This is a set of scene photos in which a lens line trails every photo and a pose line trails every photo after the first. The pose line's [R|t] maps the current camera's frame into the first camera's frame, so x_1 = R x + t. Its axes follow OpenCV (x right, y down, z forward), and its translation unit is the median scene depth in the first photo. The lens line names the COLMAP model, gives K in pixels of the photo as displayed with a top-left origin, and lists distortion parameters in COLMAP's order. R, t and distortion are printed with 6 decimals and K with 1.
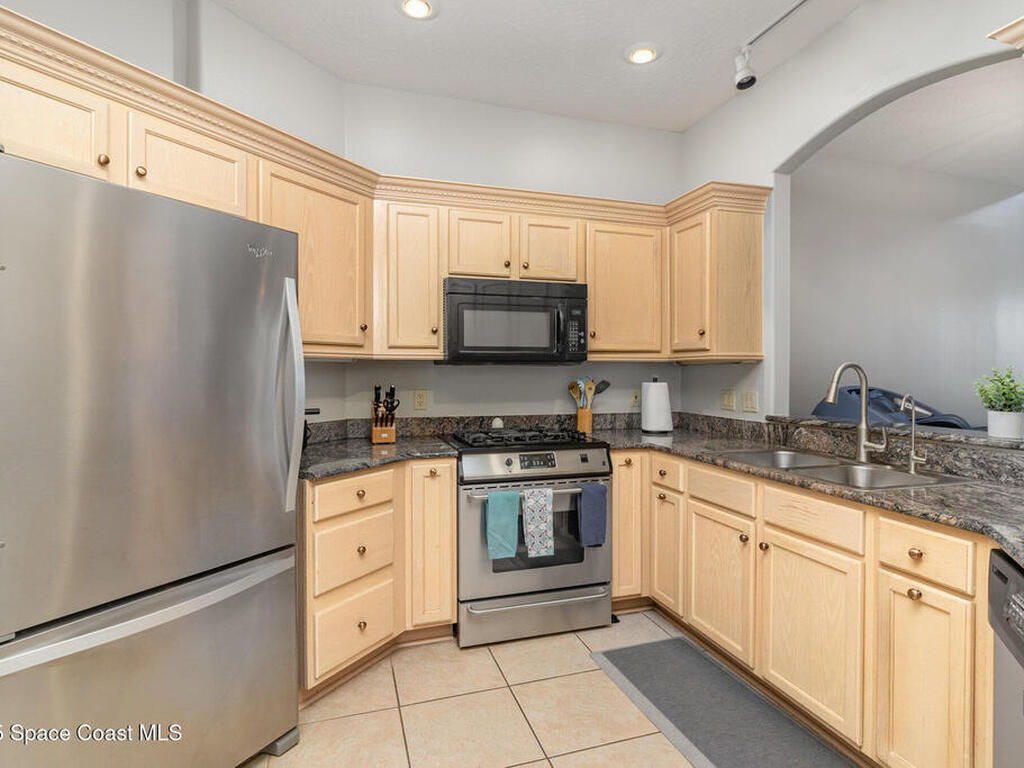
lens RADIAL K [[537.9, 0, 512.3], [0, 537.9, 377.9], [0, 0, 1]] dist [-0.001588, -0.000979]
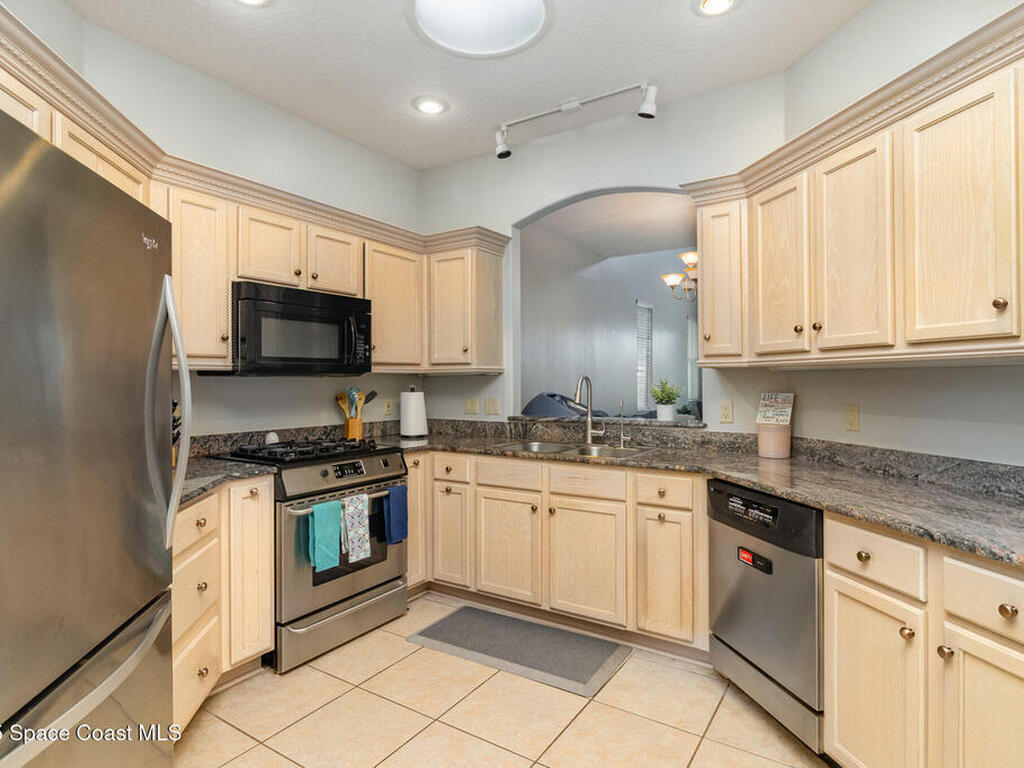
lens RADIAL K [[546.7, 0, 509.8], [0, 546.7, 383.1], [0, 0, 1]] dist [-0.005635, -0.000326]
pose [[0.783074, -0.007253, 0.621886, -0.352305], [0.013757, 0.999889, -0.005661, -0.001003], [-0.621776, 0.012988, 0.783087, -0.012344]]
